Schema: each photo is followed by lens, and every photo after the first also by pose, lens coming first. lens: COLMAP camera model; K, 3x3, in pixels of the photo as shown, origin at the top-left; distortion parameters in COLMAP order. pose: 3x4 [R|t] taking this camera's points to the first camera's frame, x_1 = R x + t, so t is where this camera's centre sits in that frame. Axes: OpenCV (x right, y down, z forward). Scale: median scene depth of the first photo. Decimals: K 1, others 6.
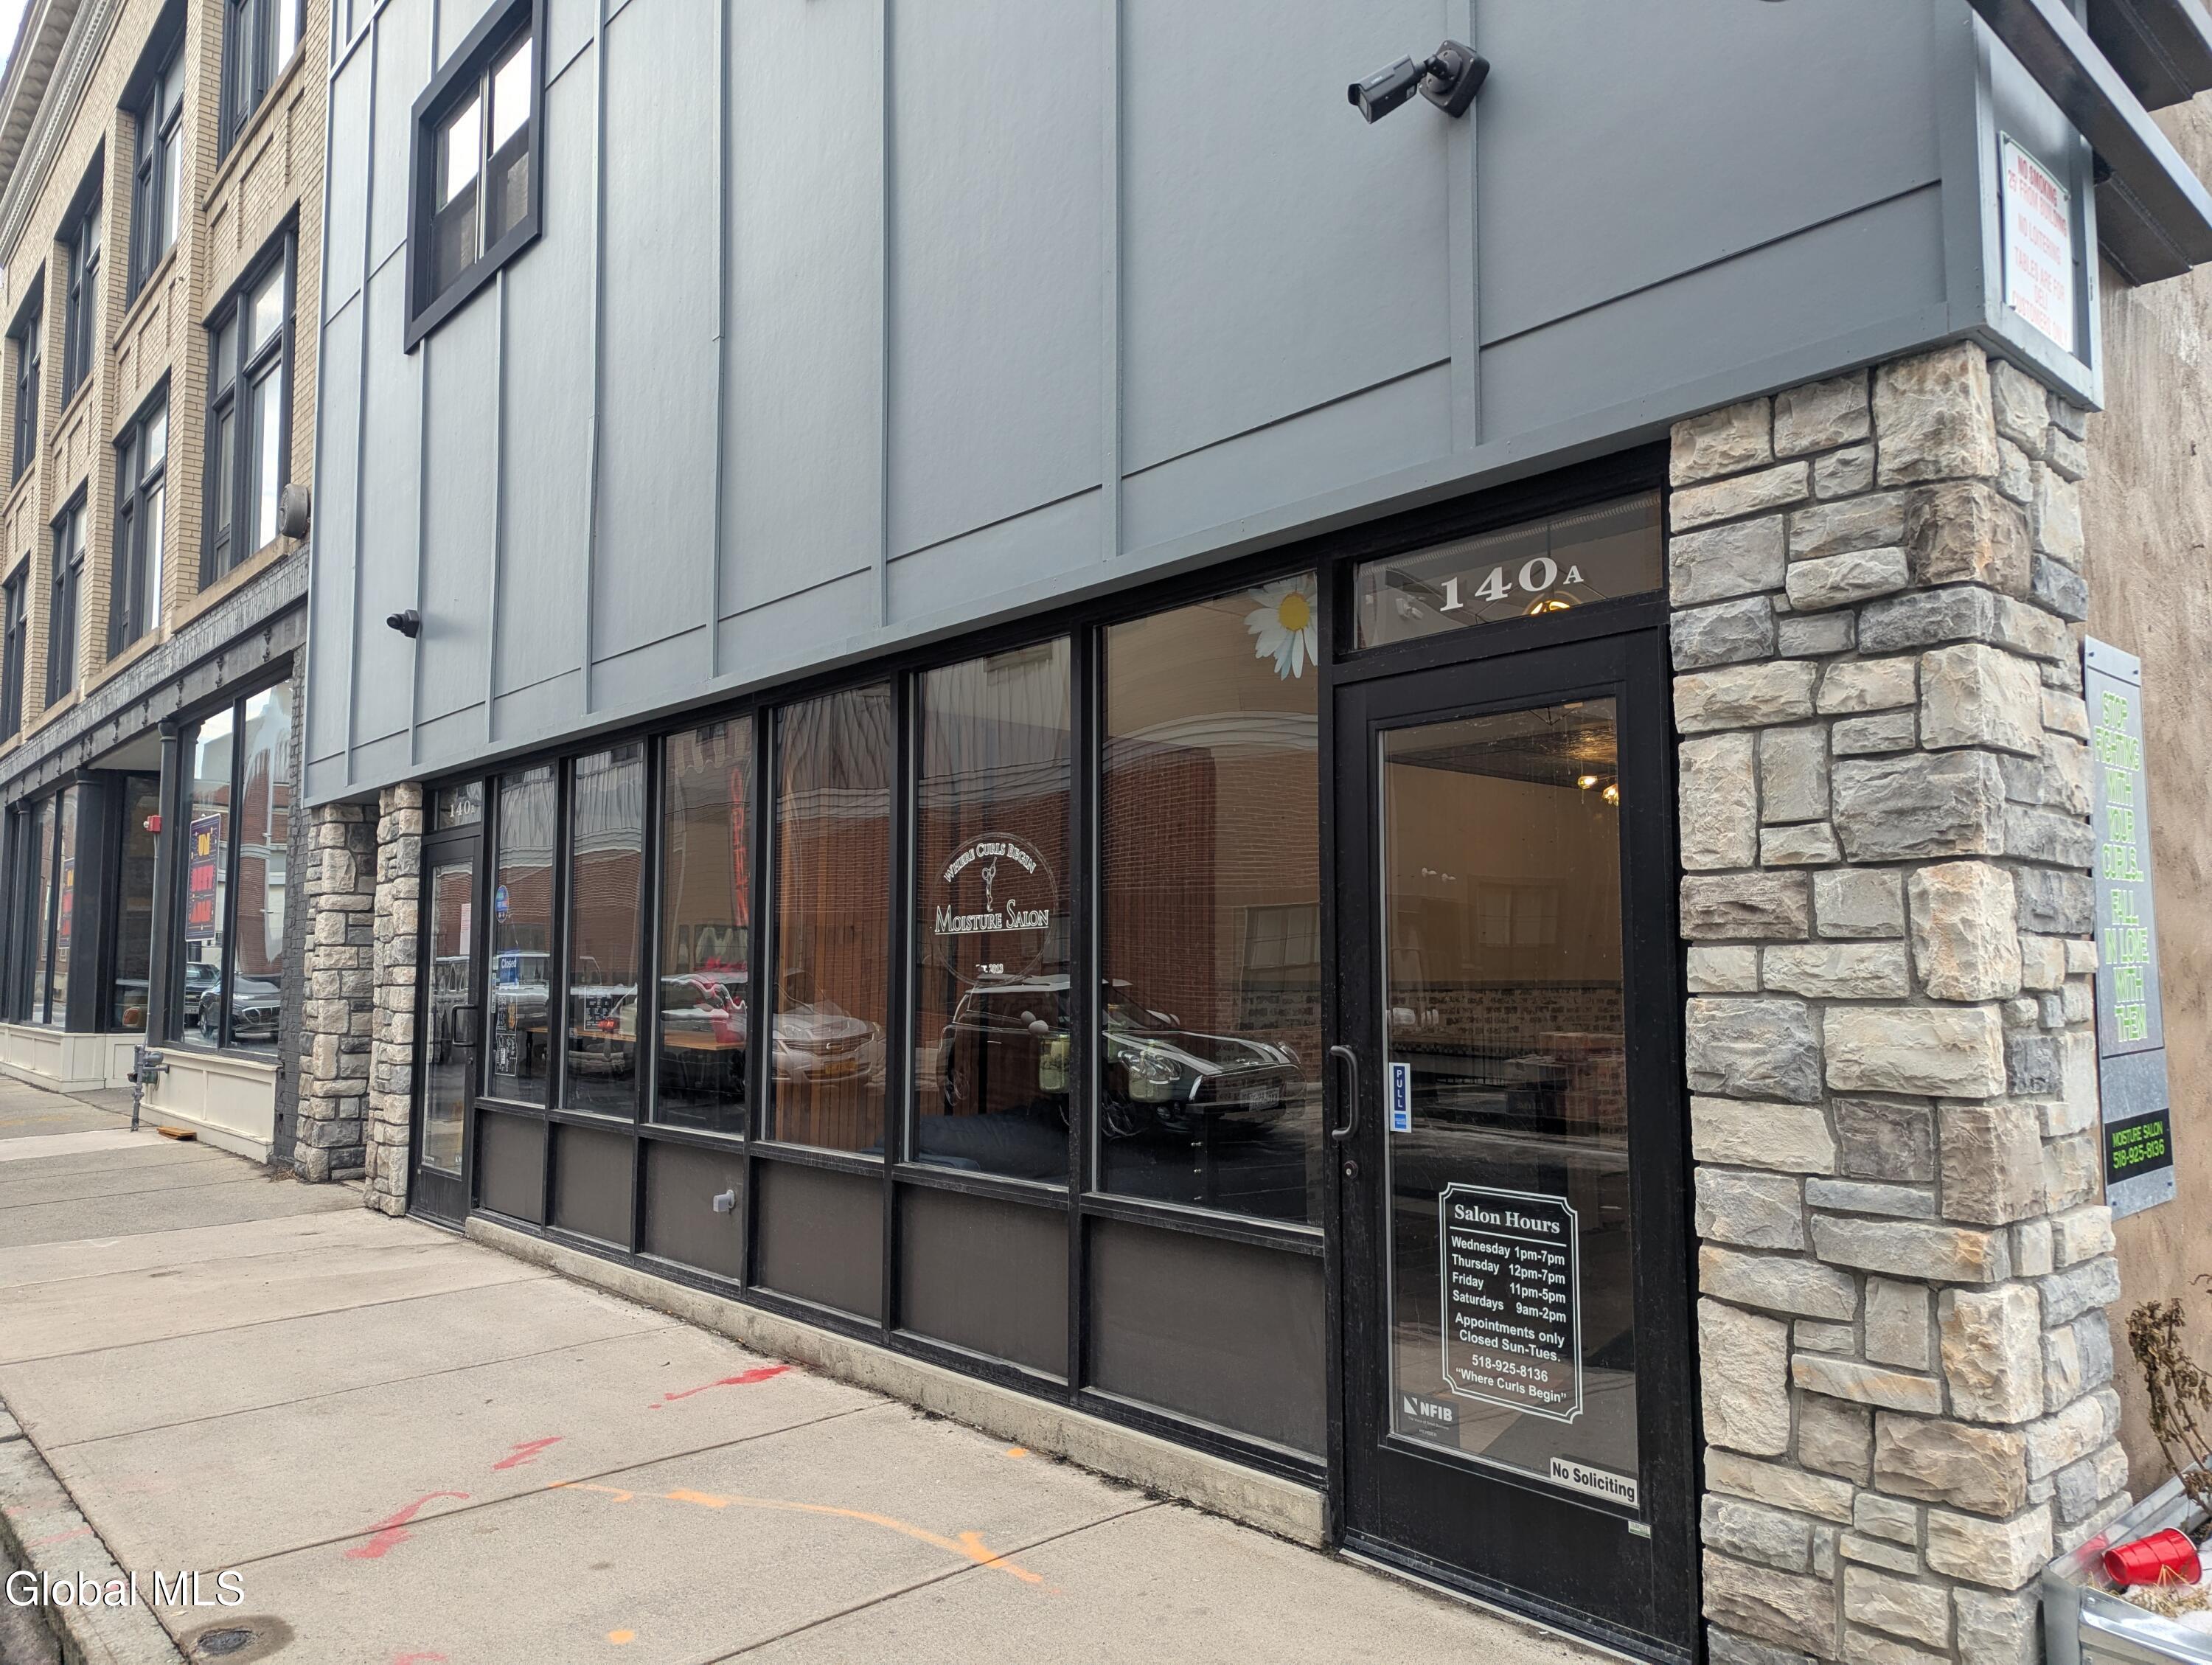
lens RADIAL K [[1540.7, 0, 1119.4], [0, 1540.7, 862.0], [0, 0, 1]] dist [0.060991, -0.050490]
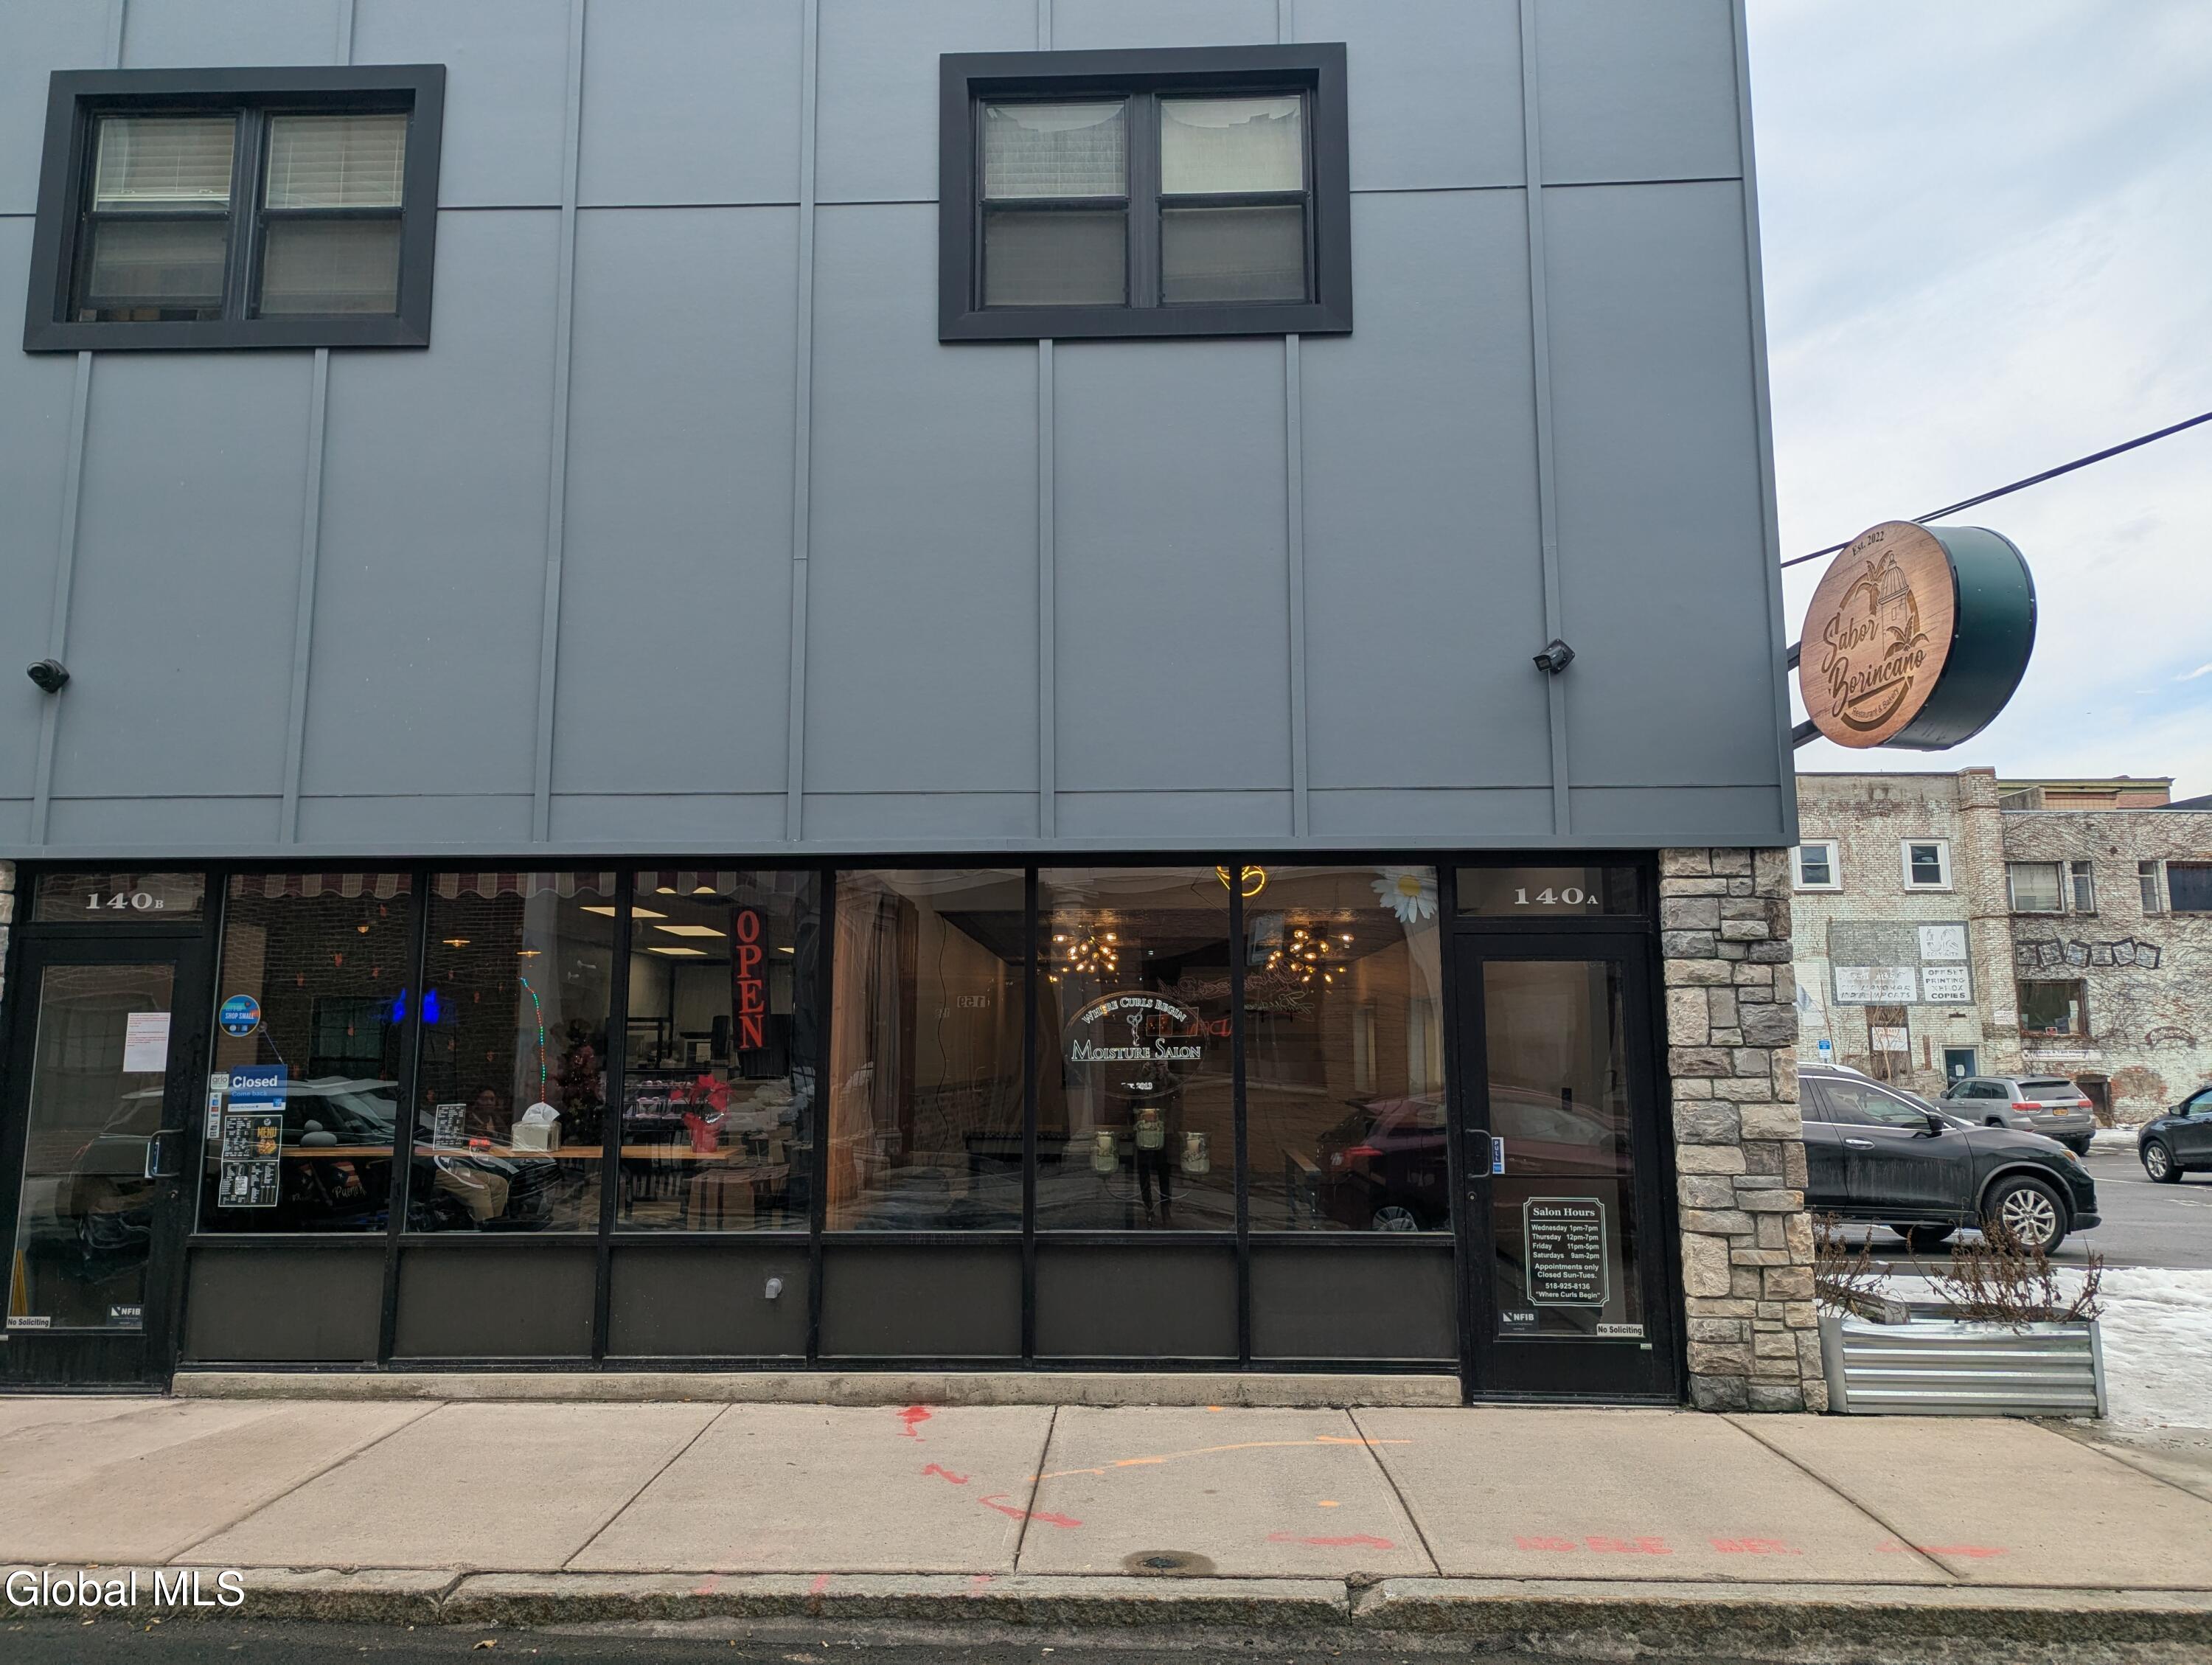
lens RADIAL K [[1540.7, 0, 1080.1], [0, 1540.7, 832.0], [0, 0, 1]] dist [0.060991, -0.050490]
pose [[0.696171, 0.102960, 0.710455, -1.771194], [-0.049676, 0.994198, -0.095403, -0.041483], [-0.716155, 0.031124, 0.697246, 0.018470]]
